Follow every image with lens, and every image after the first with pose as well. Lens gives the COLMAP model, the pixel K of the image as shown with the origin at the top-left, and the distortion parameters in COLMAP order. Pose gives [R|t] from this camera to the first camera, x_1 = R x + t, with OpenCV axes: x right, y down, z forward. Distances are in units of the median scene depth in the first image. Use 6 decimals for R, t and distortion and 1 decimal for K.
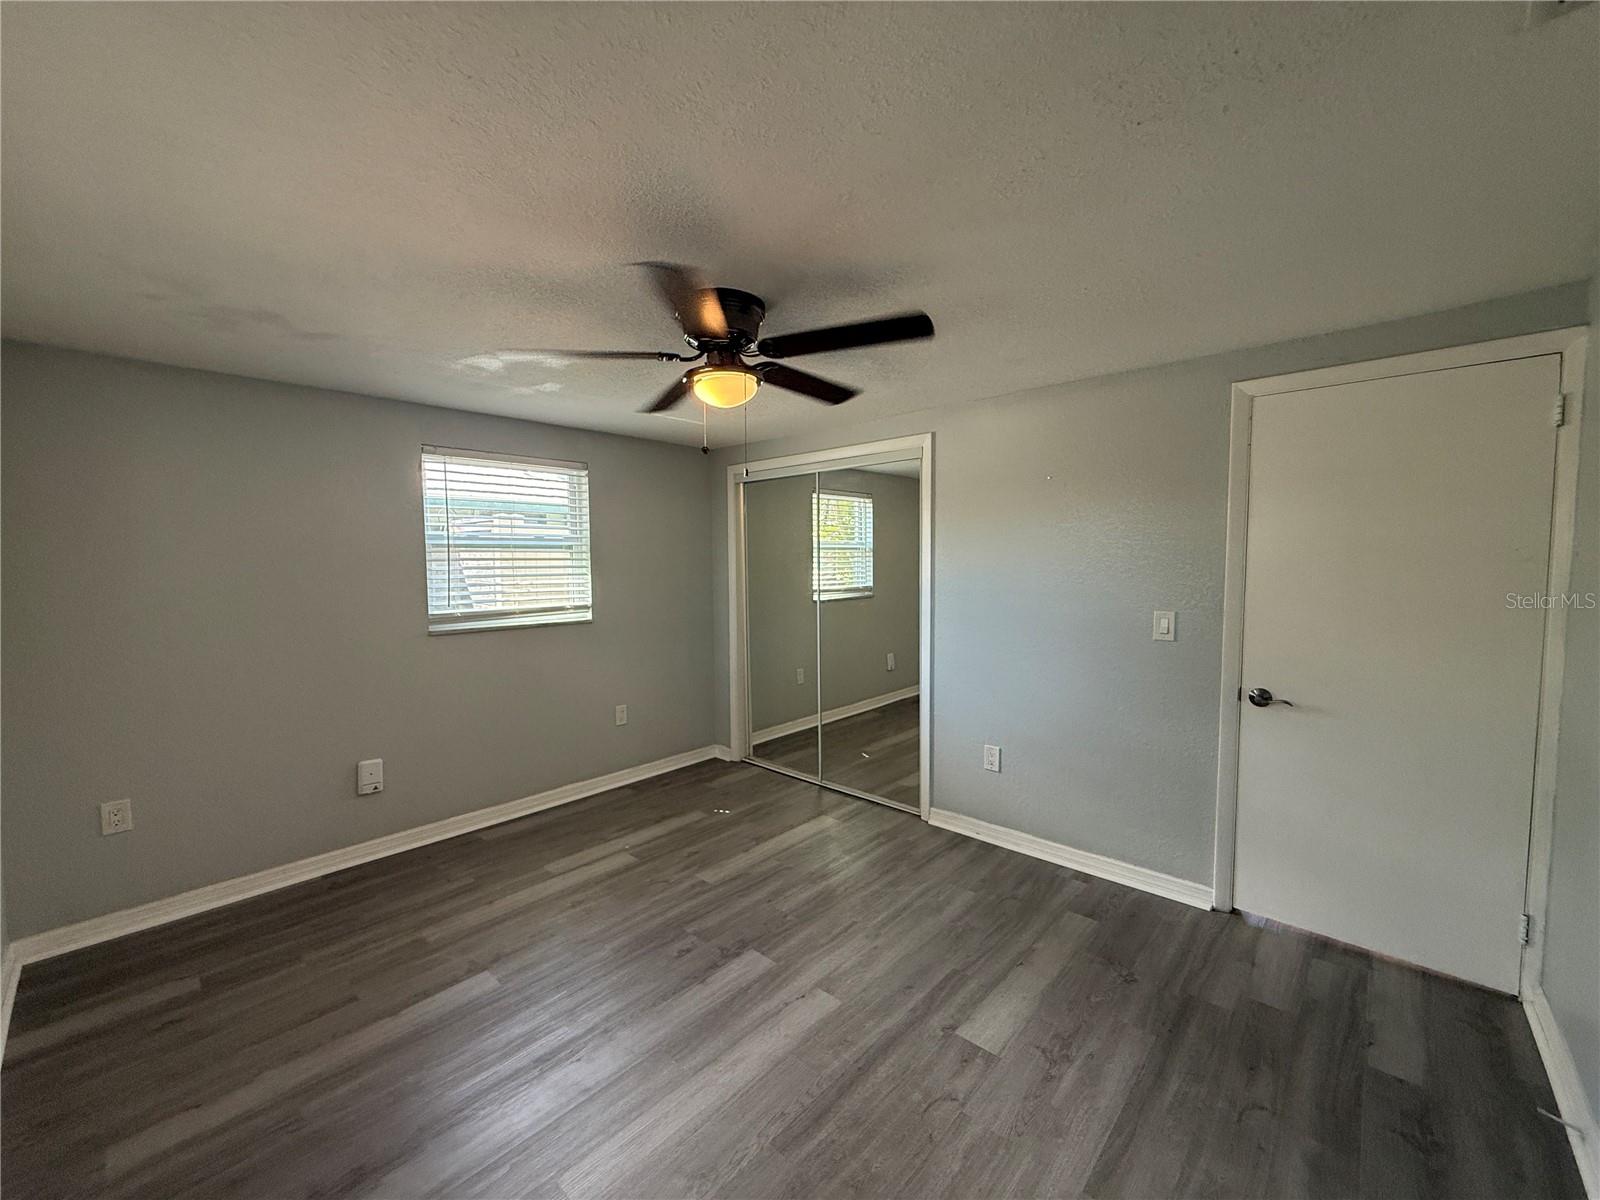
lens RADIAL K [[641.9, 0, 795.4], [0, 641.9, 596.4], [0, 0, 1]] dist [-0.000390, 0.000025]
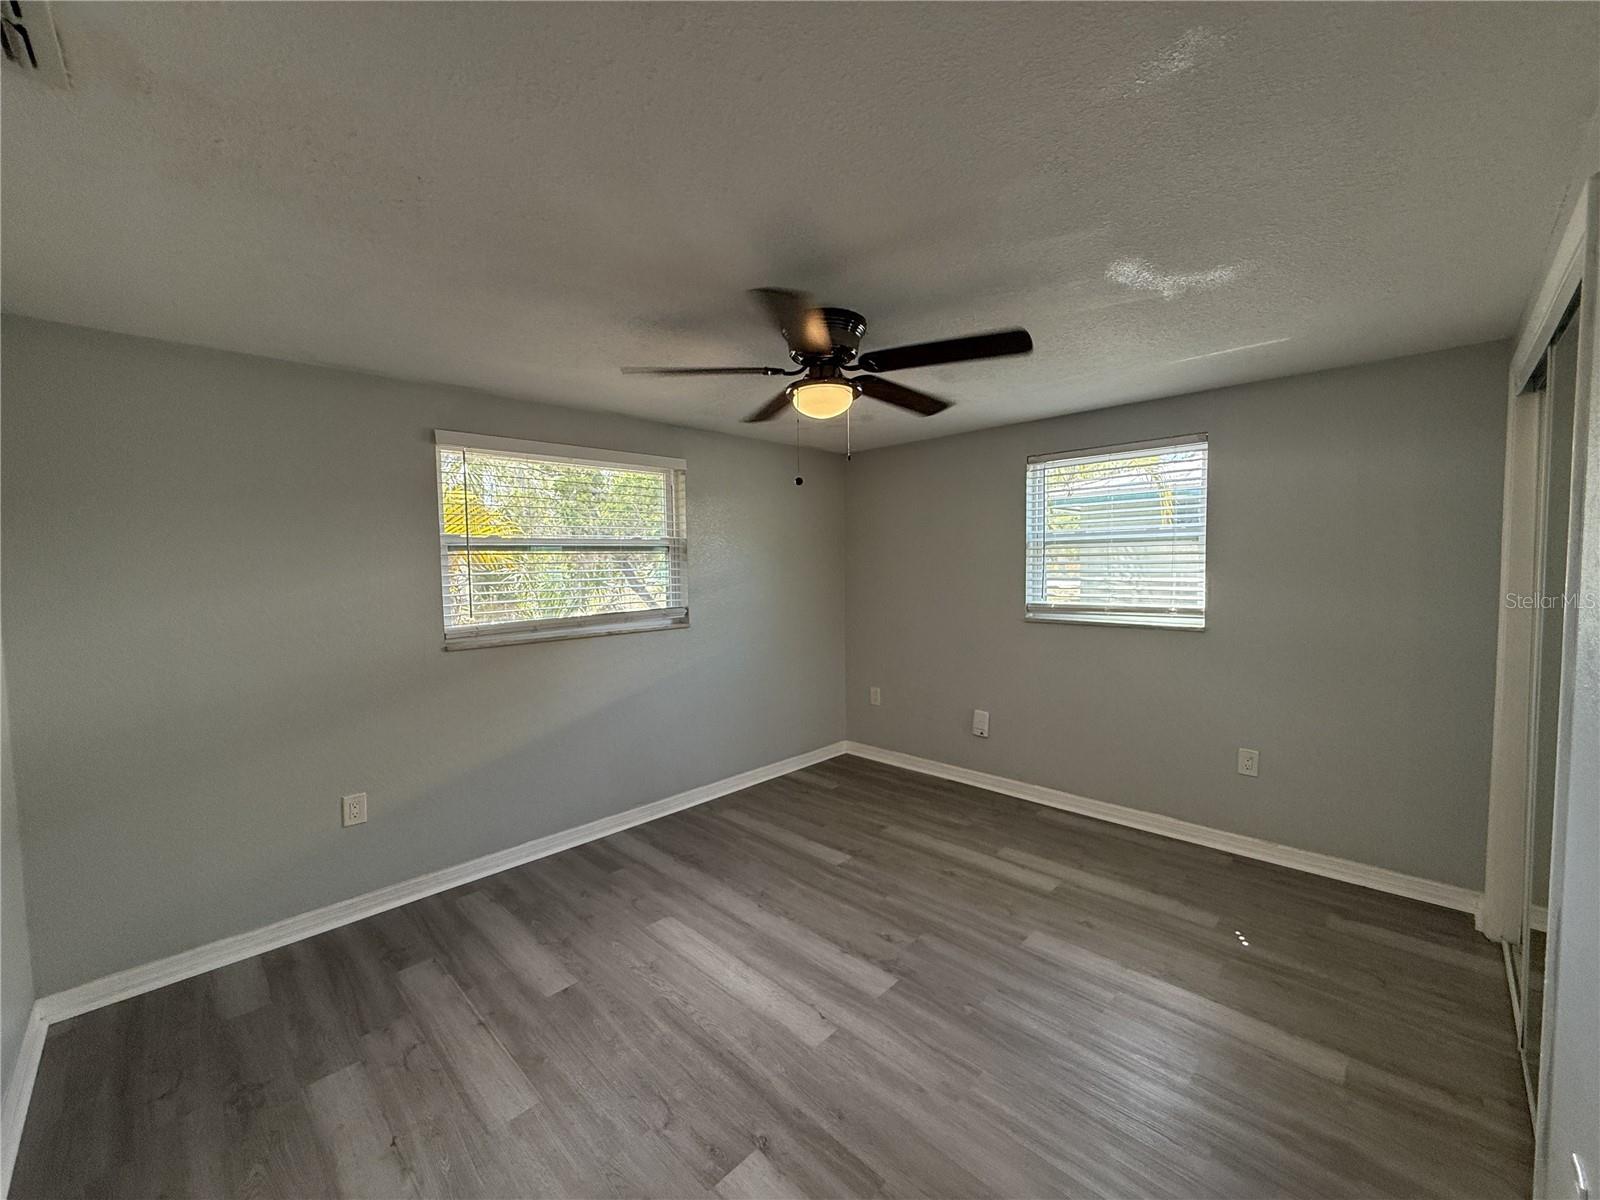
lens RADIAL K [[641.9, 0, 795.4], [0, 641.9, 596.4], [0, 0, 1]] dist [-0.000390, 0.000025]
pose [[-0.042307, 0.060855, -0.997250, 0.711160], [-0.038067, 0.997320, 0.062474, -0.048689], [0.998379, 0.040605, -0.039877, 0.739371]]
